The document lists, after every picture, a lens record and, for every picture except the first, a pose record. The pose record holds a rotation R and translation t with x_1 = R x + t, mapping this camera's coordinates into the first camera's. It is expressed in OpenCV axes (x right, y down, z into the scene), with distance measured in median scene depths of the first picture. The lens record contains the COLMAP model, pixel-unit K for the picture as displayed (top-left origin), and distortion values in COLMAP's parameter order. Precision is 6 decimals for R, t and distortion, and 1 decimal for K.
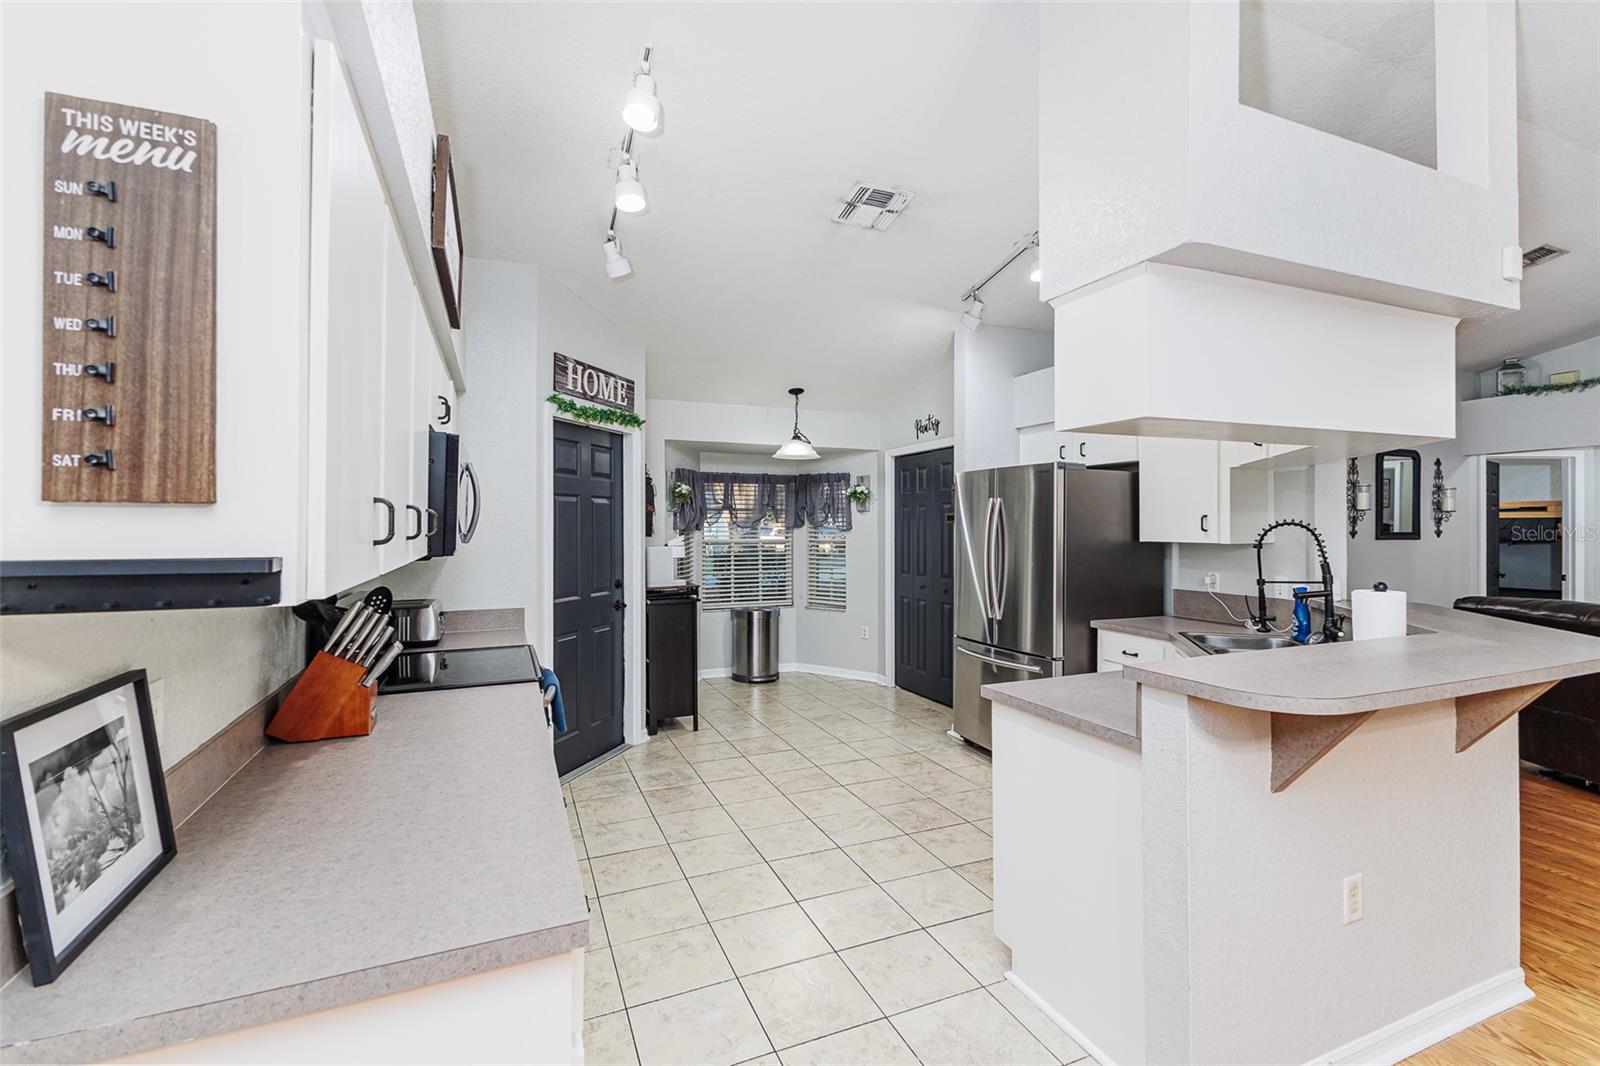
lens RADIAL K [[697.0, 0, 806.4], [0, 697.0, 523.1], [0, 0, 1]] dist [0.001157, 0.000471]
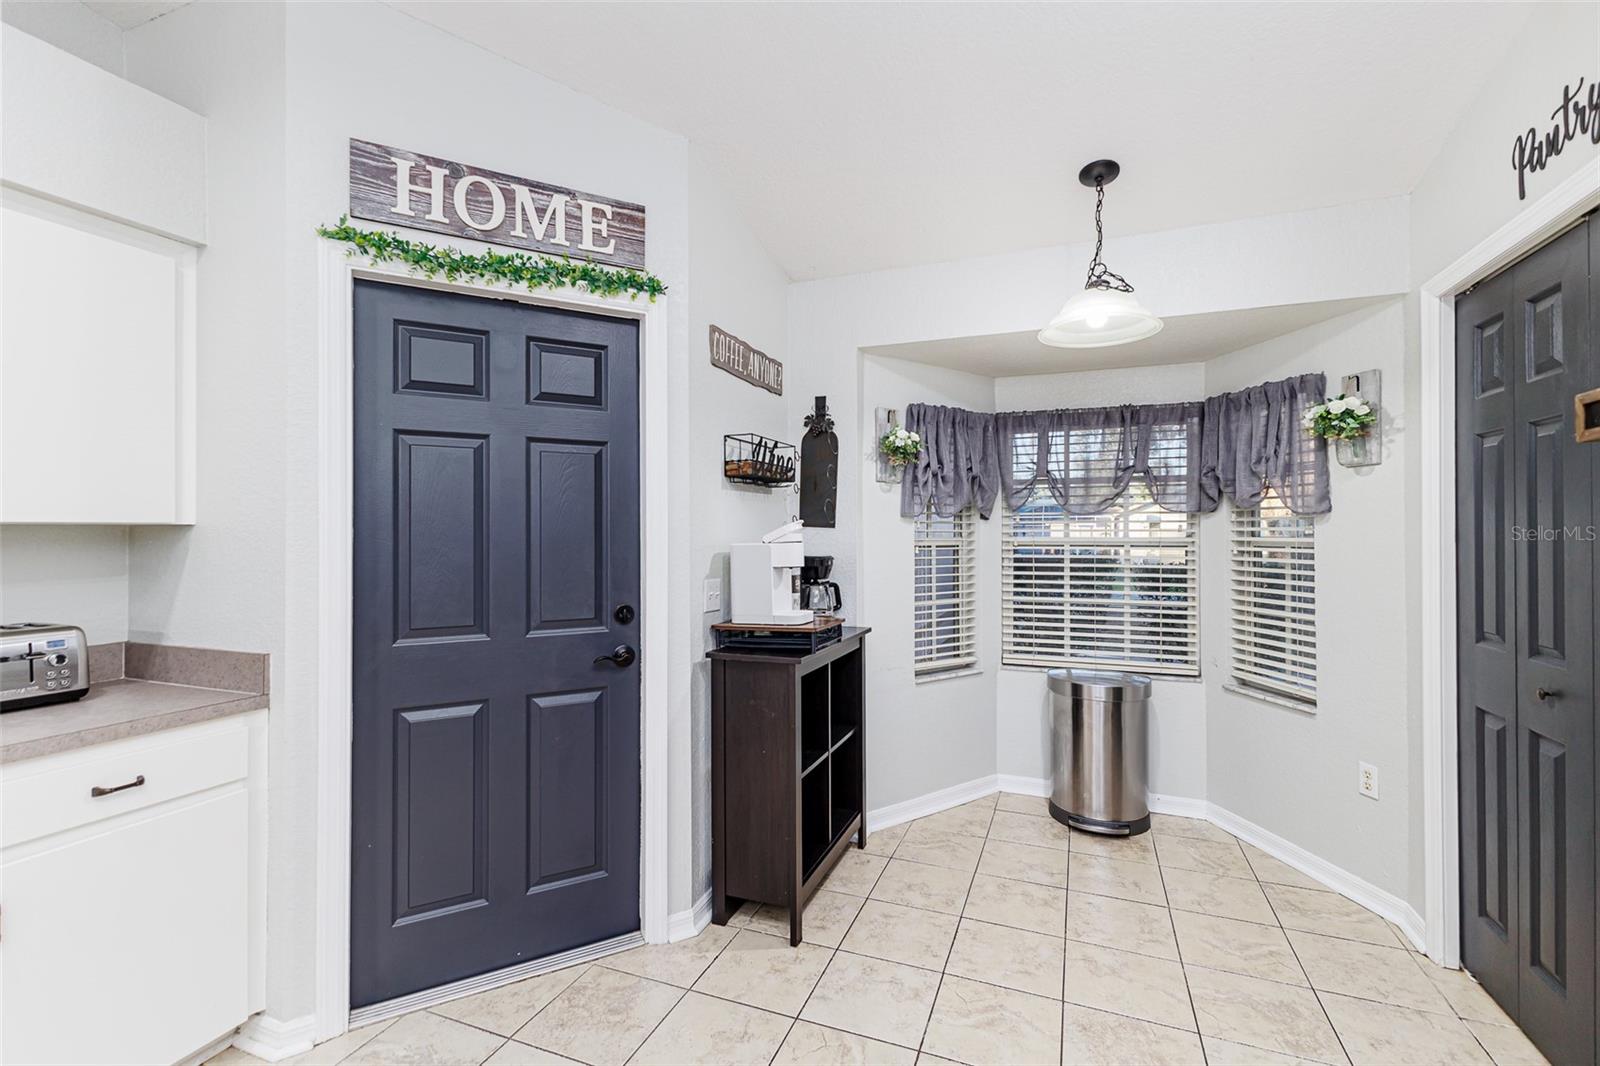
lens RADIAL K [[697.0, 0, 817.1], [0, 697.0, 529.2], [0, 0, 1]] dist [0.001157, 0.000471]
pose [[0.725767, -0.004604, -0.687925, 0.147757], [0.001581, 0.999986, -0.005025, 0.023338], [0.687939, 0.002559, 0.725764, 0.589487]]
